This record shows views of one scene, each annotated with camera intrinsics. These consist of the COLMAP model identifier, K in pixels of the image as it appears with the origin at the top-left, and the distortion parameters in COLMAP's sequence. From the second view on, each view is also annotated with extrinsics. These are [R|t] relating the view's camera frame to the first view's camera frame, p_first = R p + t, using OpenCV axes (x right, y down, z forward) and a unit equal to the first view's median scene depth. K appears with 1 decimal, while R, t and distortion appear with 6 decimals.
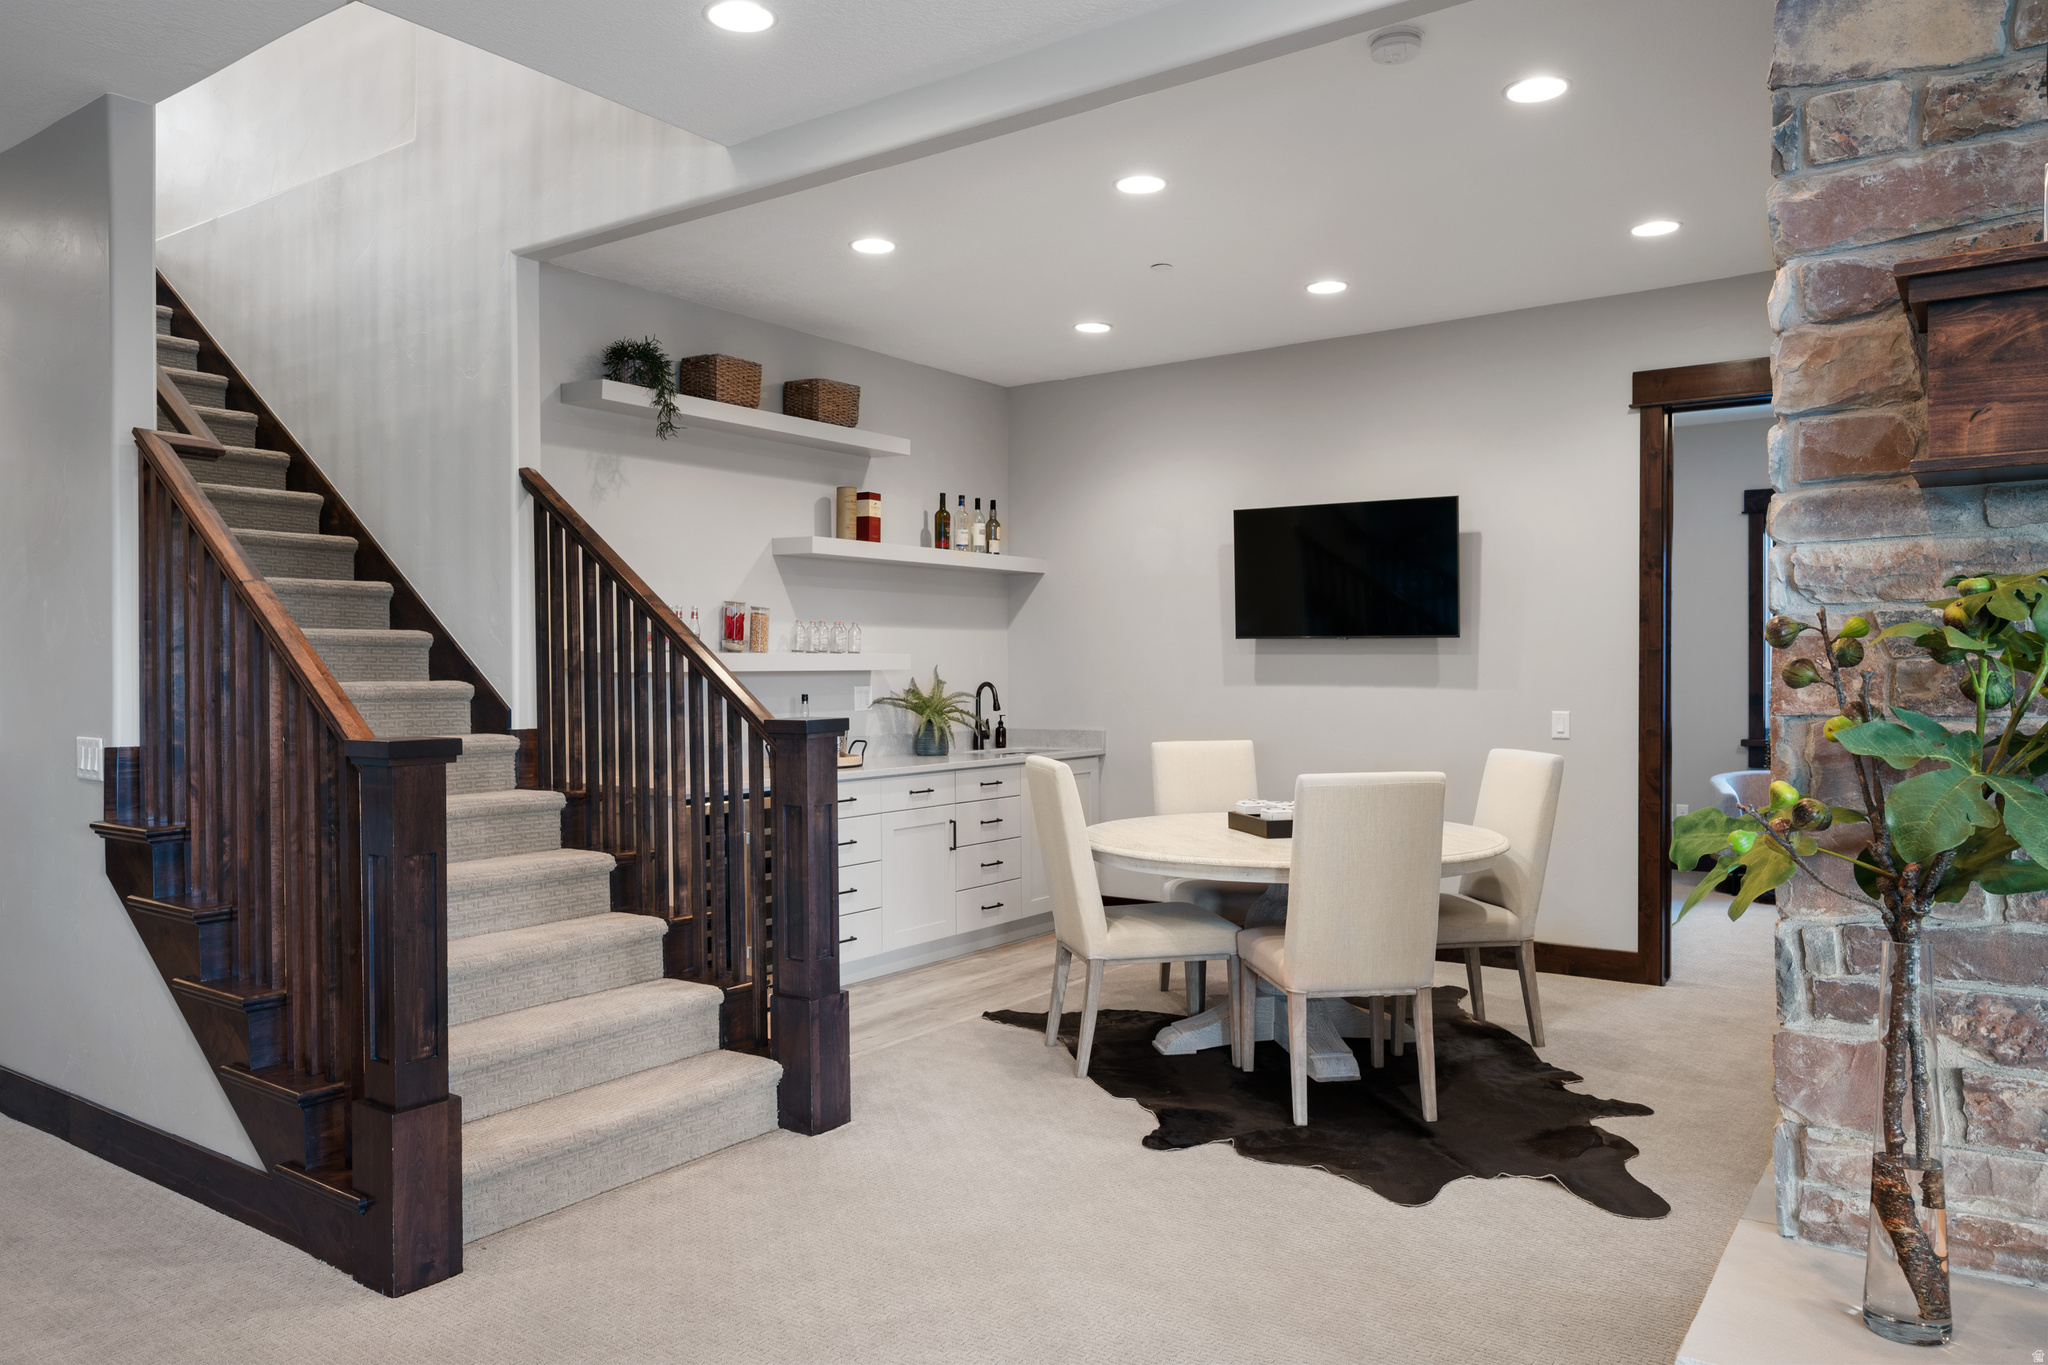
lens RADIAL K [[1405.3, 0, 1024.0], [0, 1405.3, 682.5], [0, 0, 1]] dist [-0.002532, -0.001977]
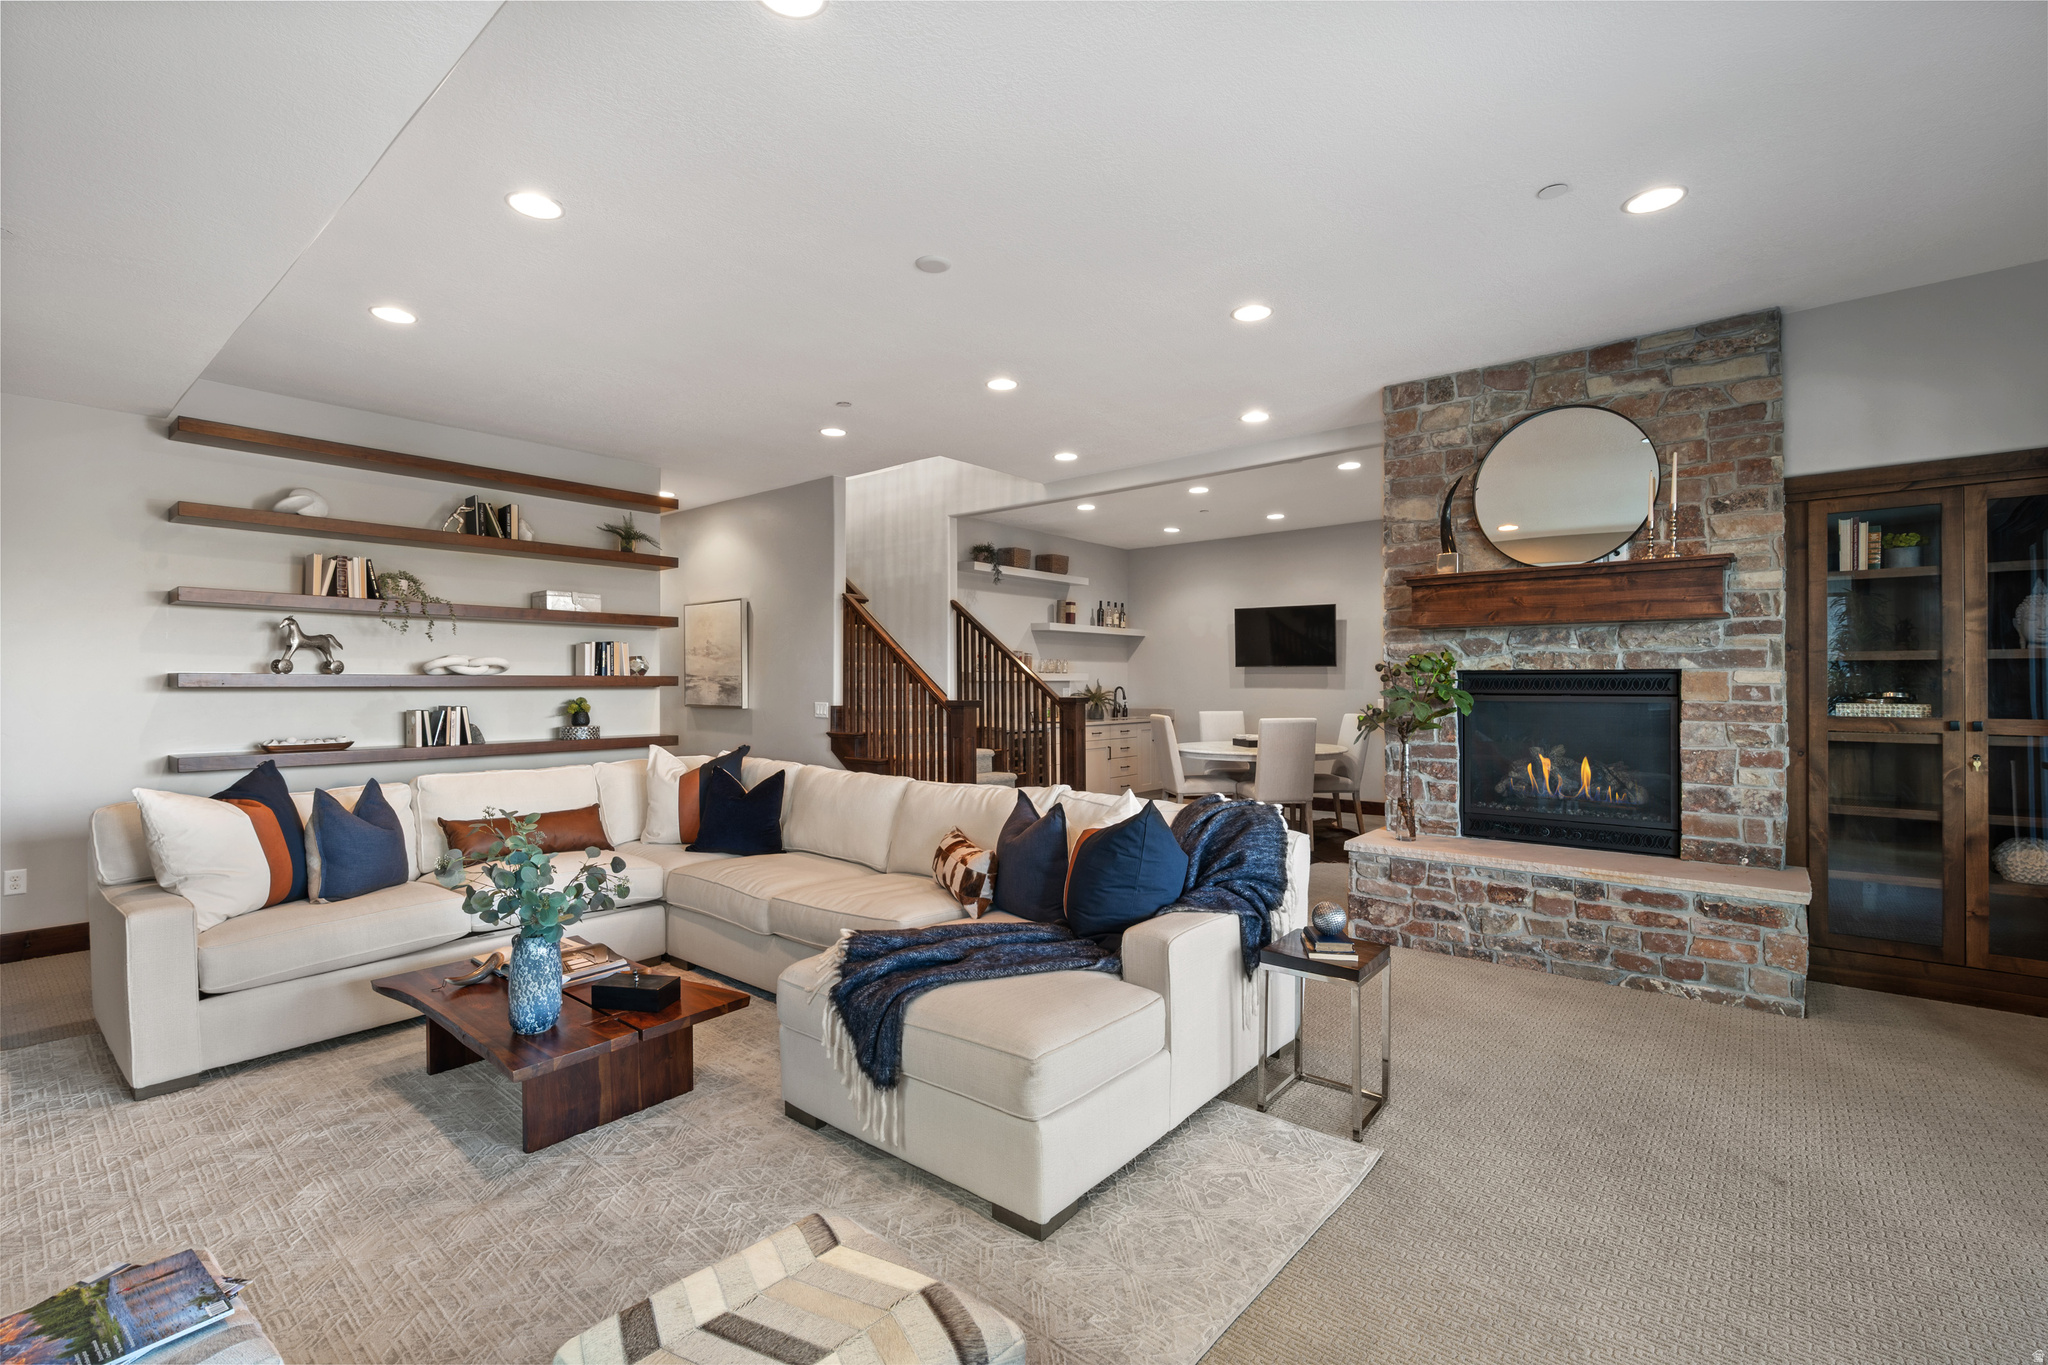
lens RADIAL K [[881.9, 0, 1024.0], [0, 881.9, 682.5], [0, 0, 1]] dist [0.001016, 0.000033]
pose [[0.996438, 0.002856, -0.084277, -0.081475], [-0.003813, 0.999930, -0.011200, 0.012778], [0.084239, 0.011482, 0.996379, -0.522167]]
